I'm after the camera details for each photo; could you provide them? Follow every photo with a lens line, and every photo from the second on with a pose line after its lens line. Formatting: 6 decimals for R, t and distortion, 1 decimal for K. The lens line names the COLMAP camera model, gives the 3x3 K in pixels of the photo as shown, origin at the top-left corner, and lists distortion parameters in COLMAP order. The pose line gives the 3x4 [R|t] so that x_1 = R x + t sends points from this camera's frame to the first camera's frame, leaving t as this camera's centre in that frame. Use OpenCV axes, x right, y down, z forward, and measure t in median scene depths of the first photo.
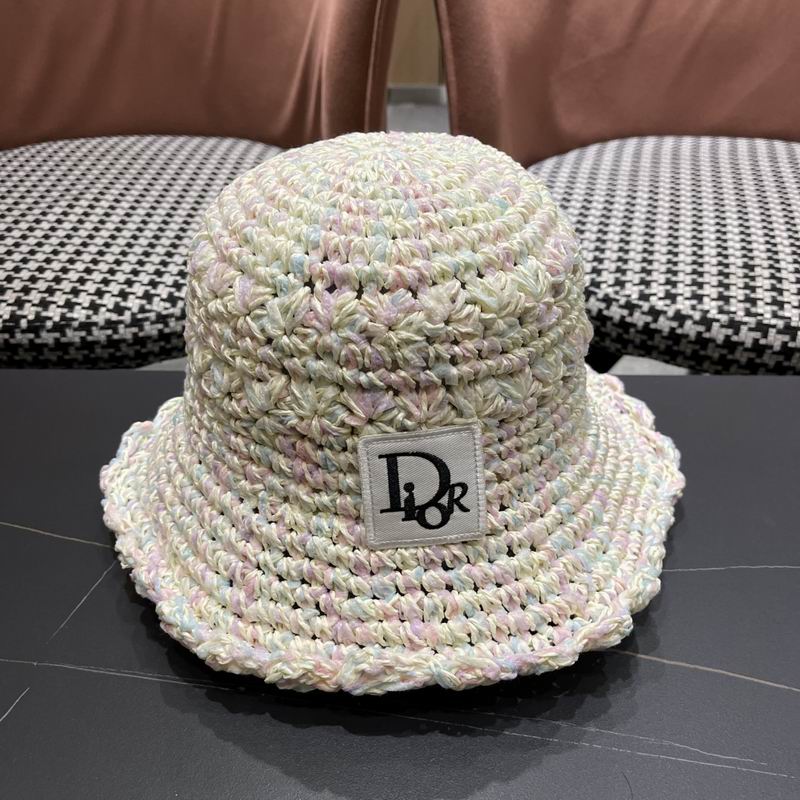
lens RADIAL K [[837.7, 0, 405.4], [0, 837.7, 406.0], [0, 0, 1]] dist [0.015466, 0.000000]
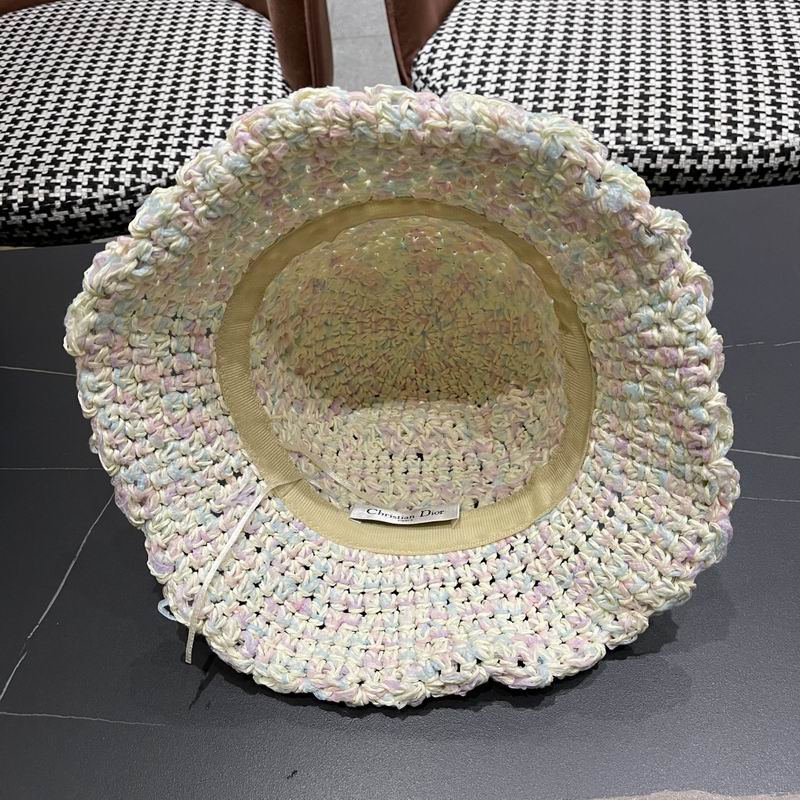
lens RADIAL K [[837.7, 0, 400.6], [0, 837.7, 400.5], [0, 0, 1]] dist [0.015466, 0.000000]
pose [[0.995522, -0.094477, 0.003092, 0.027167], [0.091285, 0.969344, 0.228119, -0.054088], [-0.024549, -0.226816, 0.973628, -0.226118]]
